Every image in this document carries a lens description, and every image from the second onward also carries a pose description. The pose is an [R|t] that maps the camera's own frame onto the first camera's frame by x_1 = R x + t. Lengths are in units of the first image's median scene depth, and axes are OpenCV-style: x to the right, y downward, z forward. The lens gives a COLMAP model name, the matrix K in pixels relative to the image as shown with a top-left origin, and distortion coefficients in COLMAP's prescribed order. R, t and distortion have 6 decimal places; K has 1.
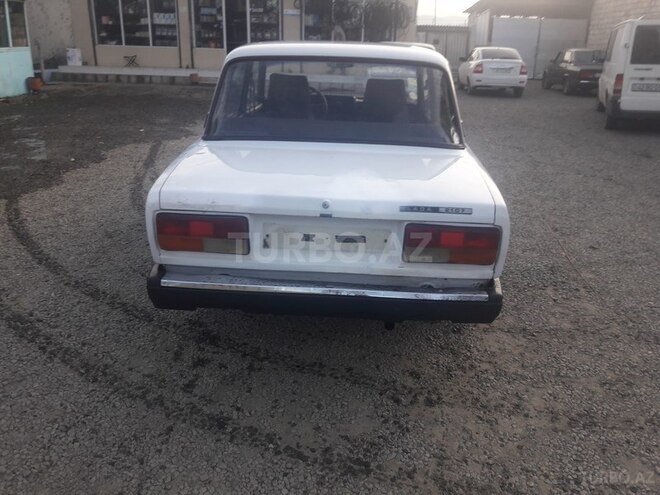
lens RADIAL K [[541.9, 0, 330.0], [0, 541.9, 247.5], [0, 0, 1]] dist [0.054015, -0.115469]
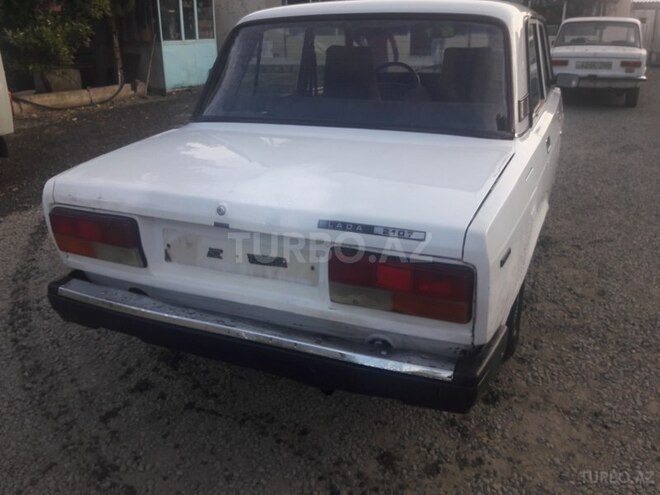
lens RADIAL K [[555.0, 0, 335.7], [0, 555.0, 247.0], [0, 0, 1]] dist [-0.031427, -0.002550]
pose [[0.937426, 0.089023, -0.336611, 0.221762], [-0.085713, 0.996013, 0.024713, -0.035907], [0.337469, 0.005686, 0.941319, 0.215460]]
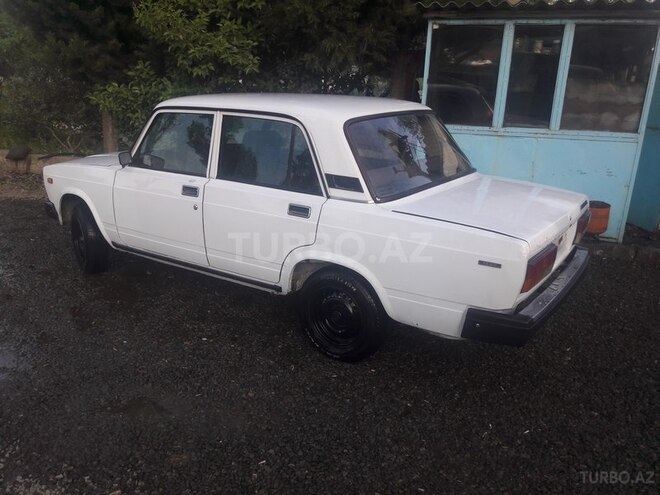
lens RADIAL K [[541.9, 0, 330.0], [0, 541.9, 247.5], [0, 0, 1]] dist [0.054015, -0.115469]
pose [[-0.308464, 0.247298, -0.918528, -0.300797], [-0.366087, 0.860379, 0.354582, -1.180321], [0.877970, 0.445637, -0.174863, 2.997383]]
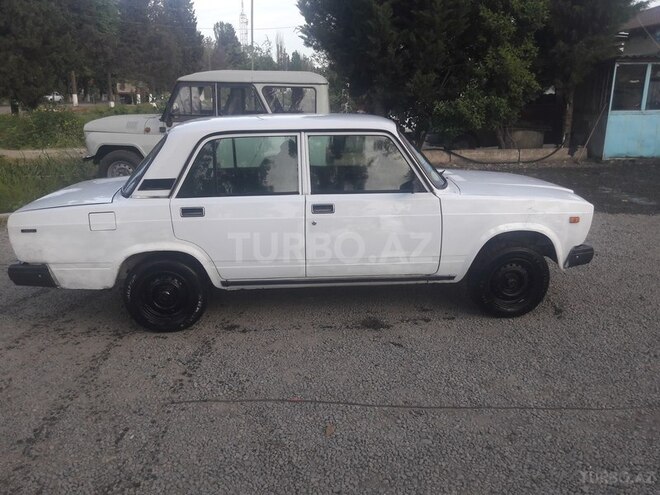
lens RADIAL K [[548.4, 0, 328.2], [0, 548.4, 247.4], [0, 0, 1]] dist [0.060641, -0.110447]
pose [[0.103135, 0.236133, -0.966232, 1.243571], [-0.332714, 0.923645, 0.190212, -0.375774], [0.937371, 0.301861, 0.173825, 0.976664]]
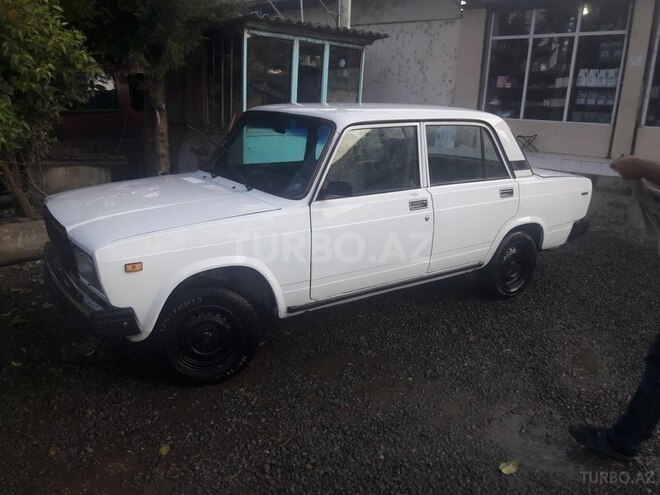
lens RADIAL K [[541.9, 0, 330.0], [0, 541.9, 247.5], [0, 0, 1]] dist [0.054015, -0.115469]
pose [[0.780880, 0.161290, -0.603499, -0.655583], [-0.225233, 0.973806, -0.031176, -0.708809], [0.582663, 0.160273, 0.796754, 1.764463]]
